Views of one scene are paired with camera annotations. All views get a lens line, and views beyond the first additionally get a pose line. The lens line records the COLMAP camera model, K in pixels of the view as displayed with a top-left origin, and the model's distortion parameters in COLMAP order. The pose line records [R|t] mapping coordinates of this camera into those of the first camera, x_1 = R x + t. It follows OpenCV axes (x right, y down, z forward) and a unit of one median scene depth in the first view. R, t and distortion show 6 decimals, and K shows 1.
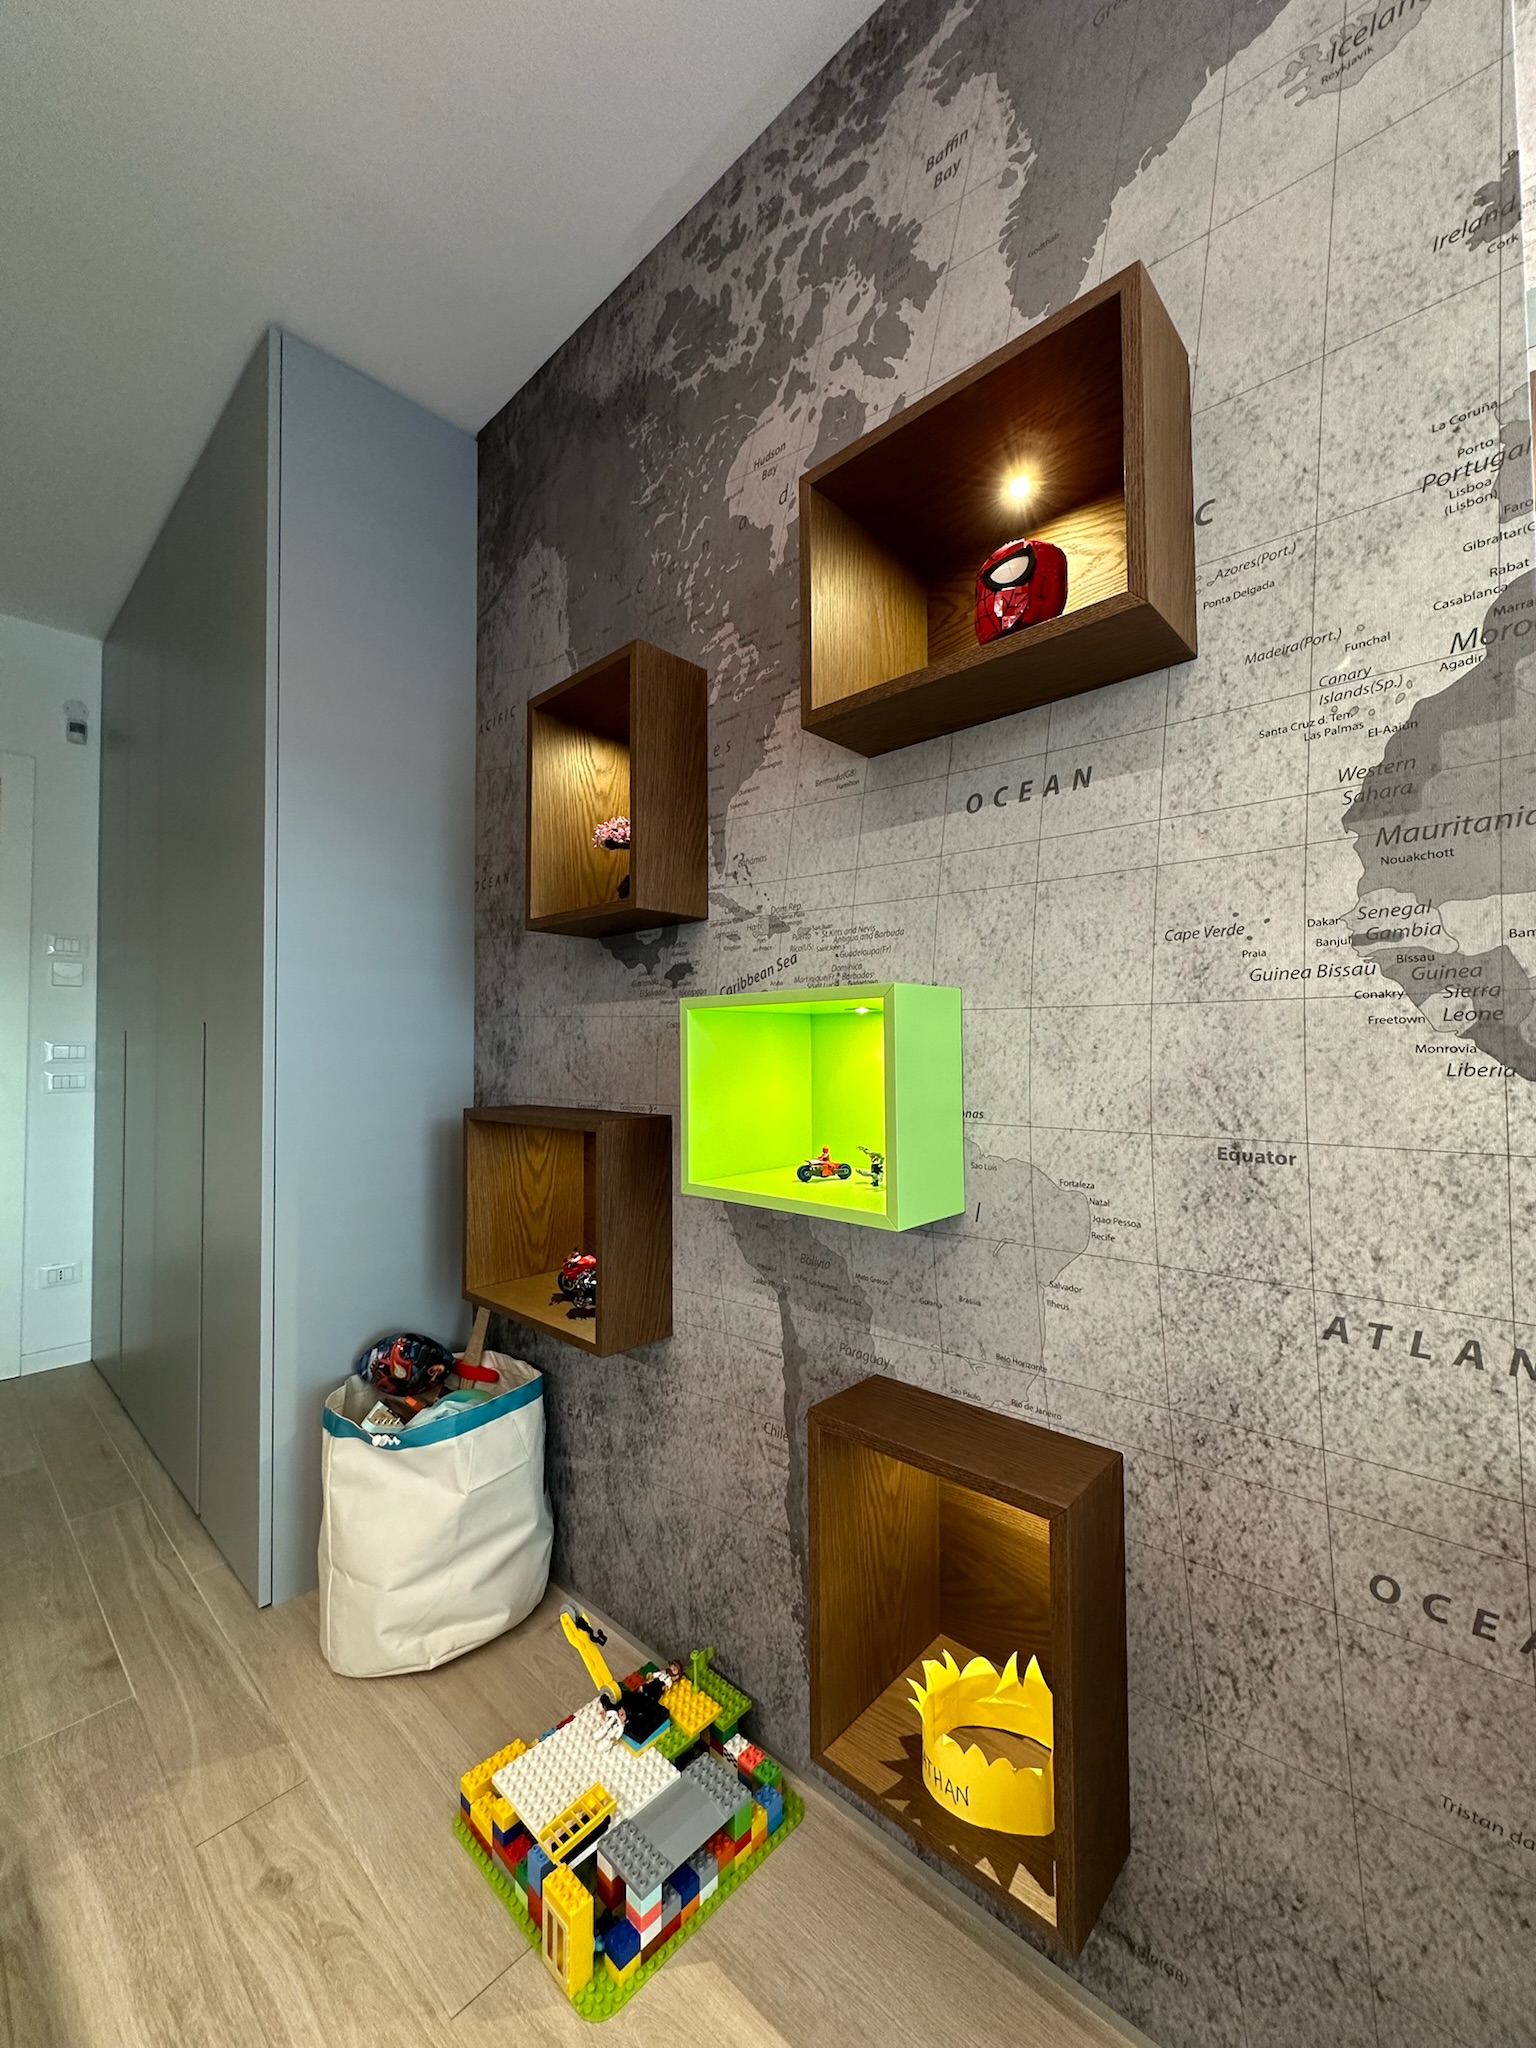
lens RADIAL K [[817.7, 0, 769.6], [0, 817.7, 1019.3], [0, 0, 1]] dist [-0.002827, 0.000434]
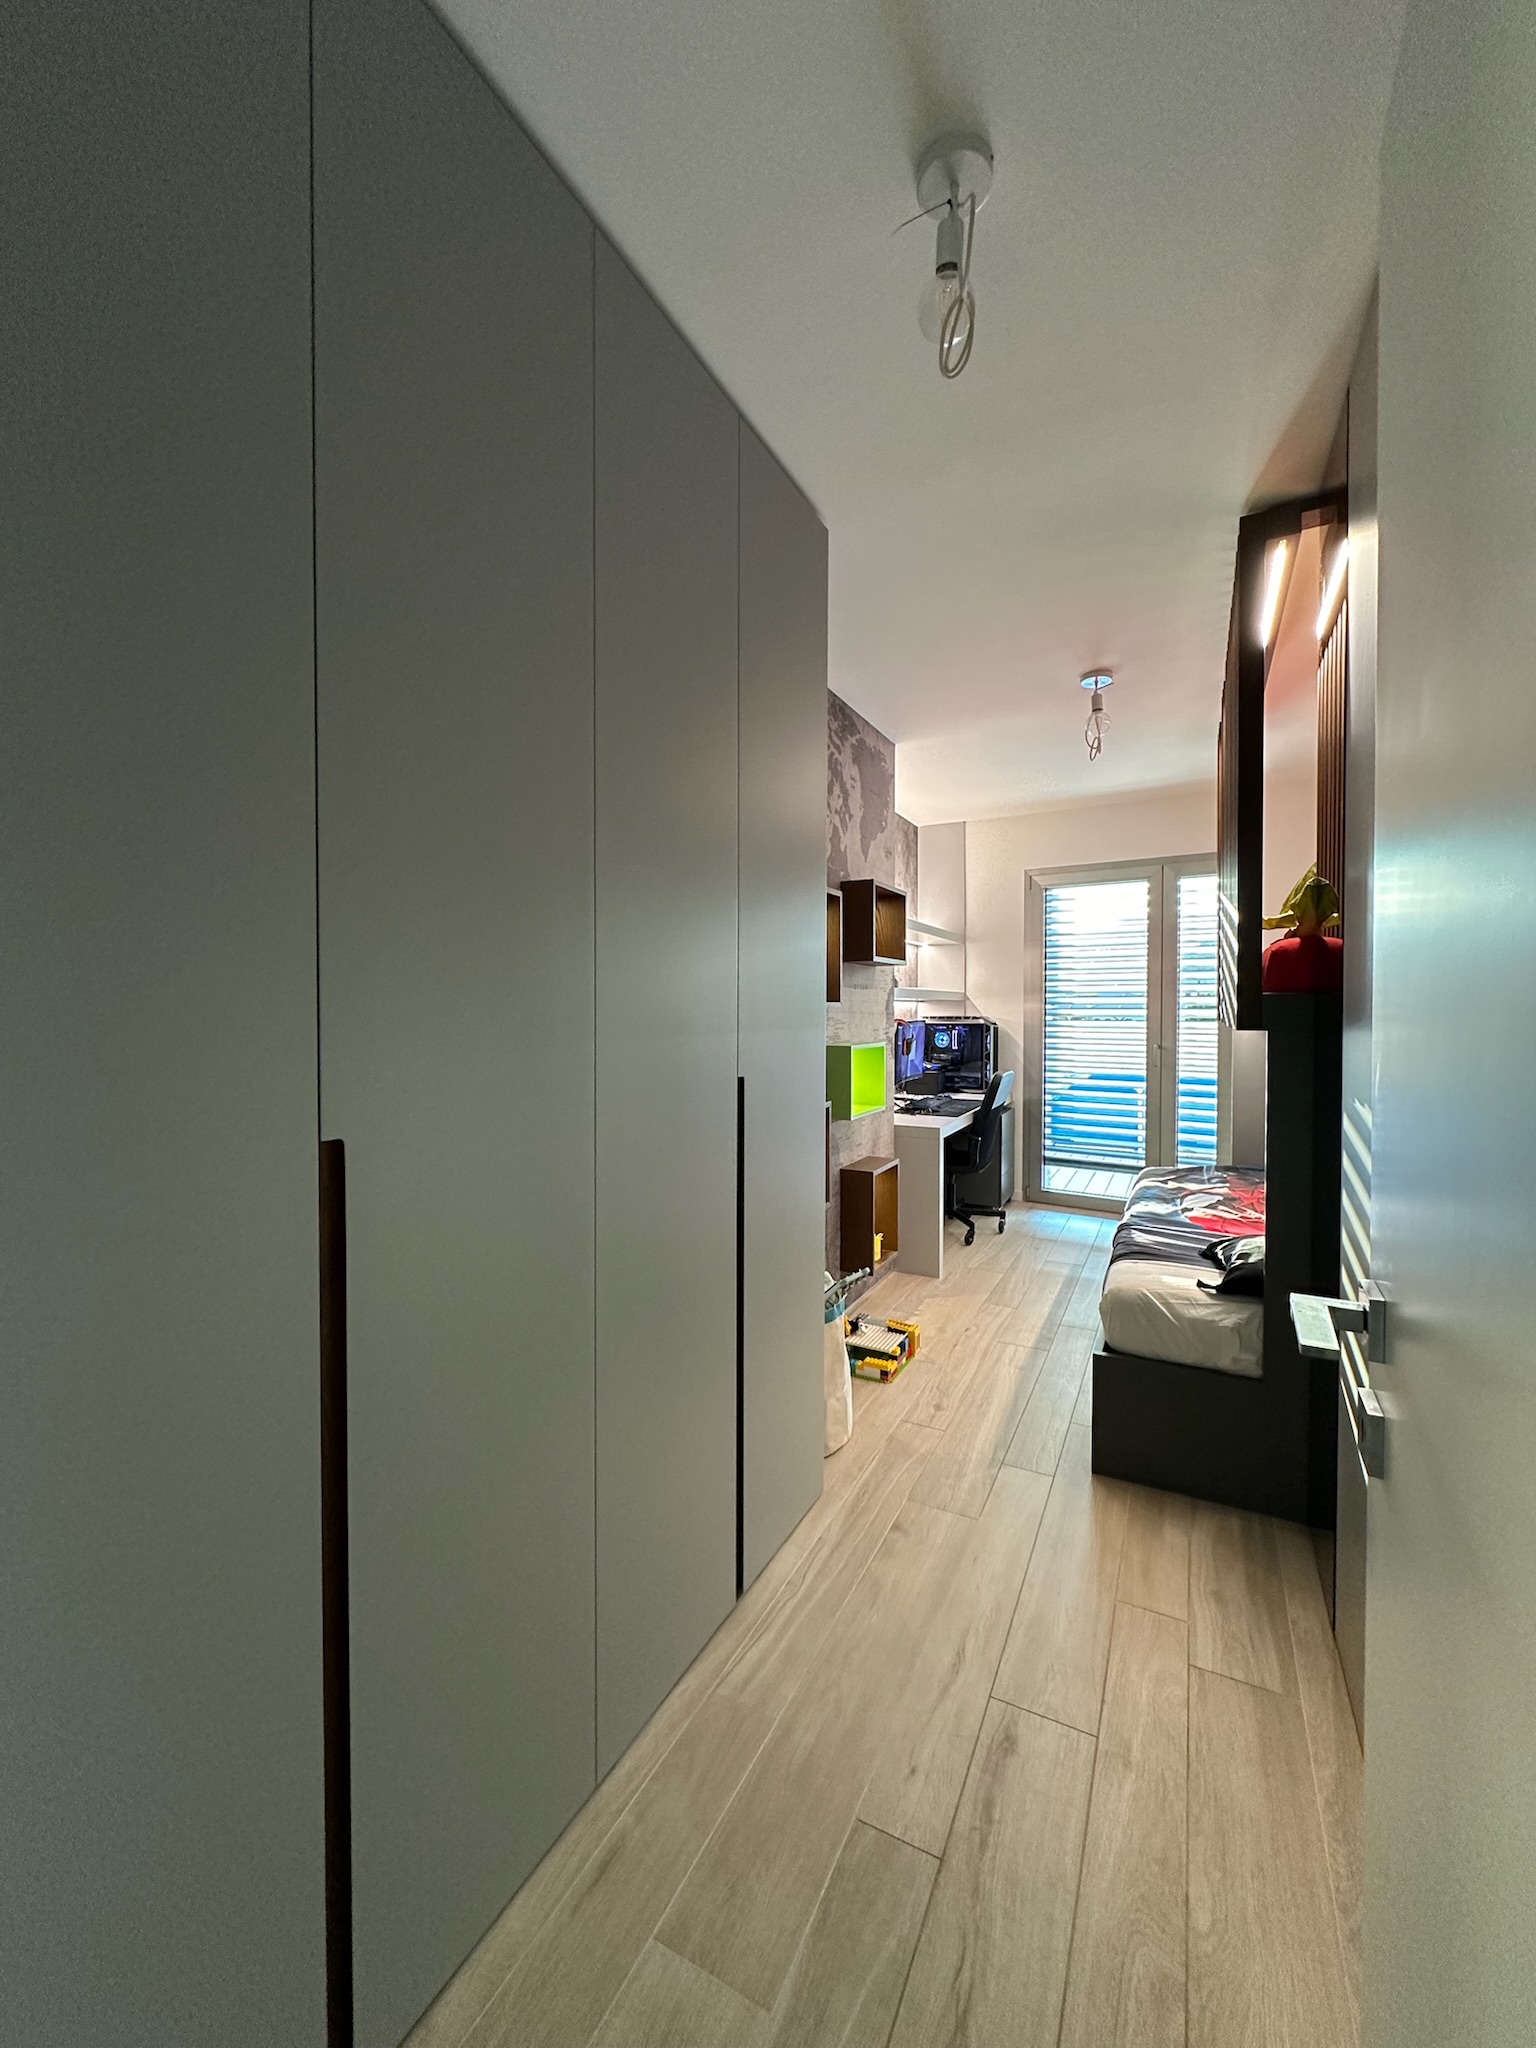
lens RADIAL K [[817.7, 0, 770.6], [0, 817.7, 1024.4], [0, 0, 1]] dist [-0.002827, 0.000434]
pose [[-0.267019, -0.012349, 0.963612, -2.550254], [-0.029676, 0.999549, 0.004586, -0.099444], [-0.963234, -0.027371, -0.267265, 1.952983]]
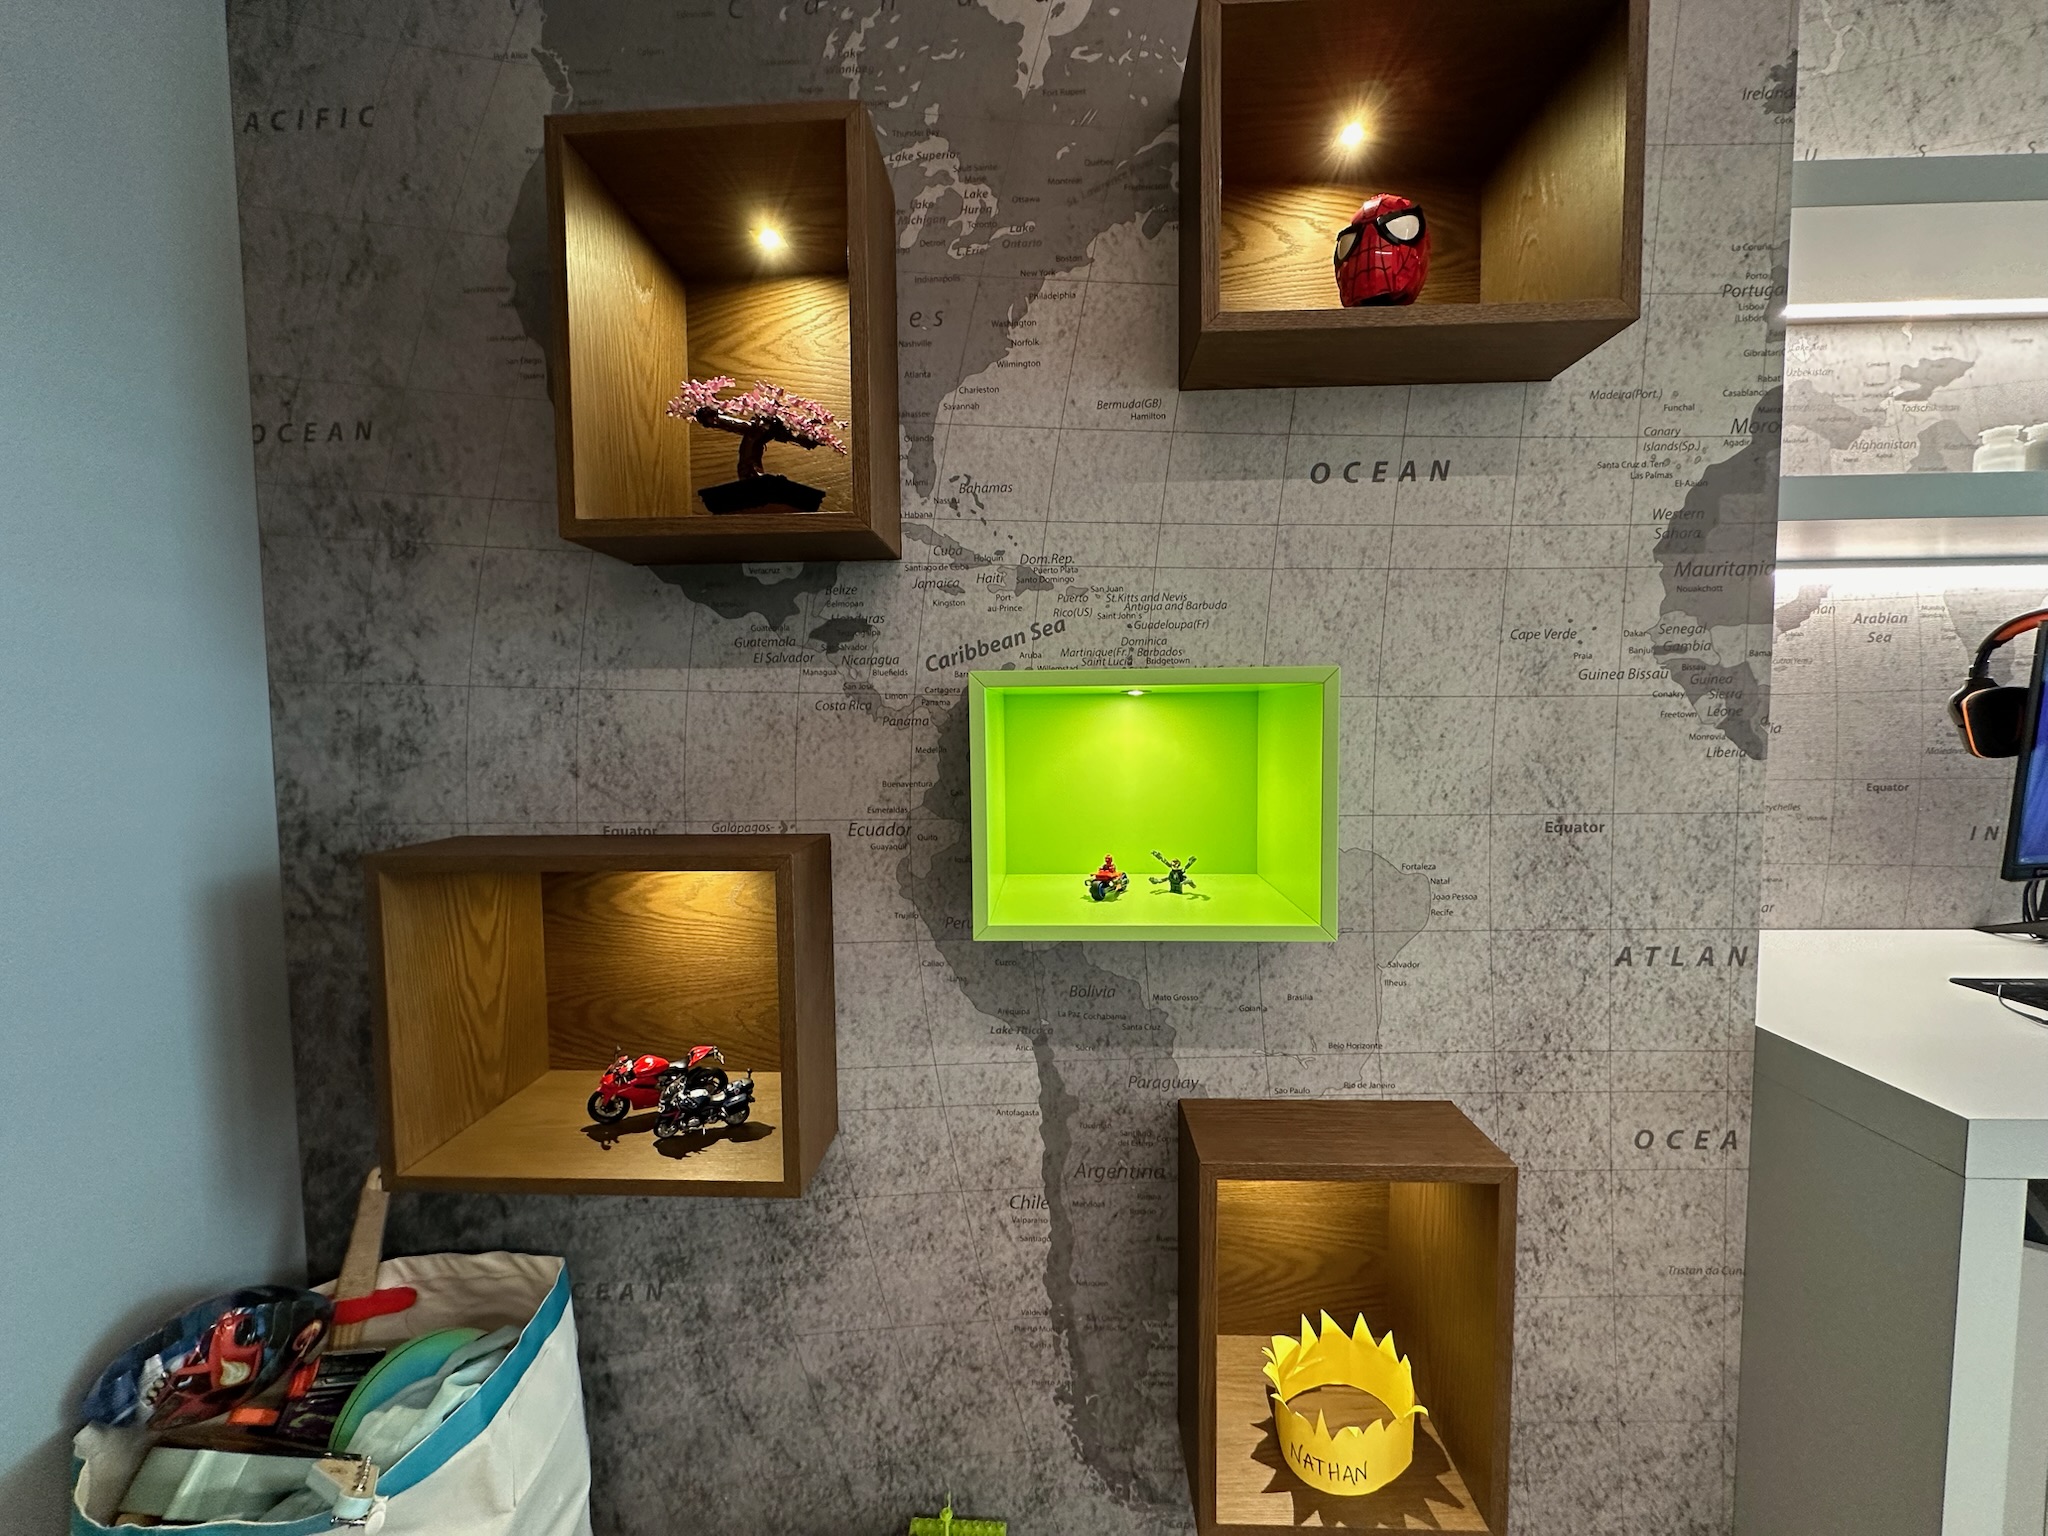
lens RADIAL K [[817.7, 0, 1032.9], [0, 817.7, 762.3], [0, 0, 1]] dist [-0.002827, 0.000434]
pose [[0.759121, -0.038121, 0.649832, -0.532720], [-0.018888, 0.996573, 0.080527, -0.005305], [-0.650675, -0.073404, 0.755800, 0.425500]]
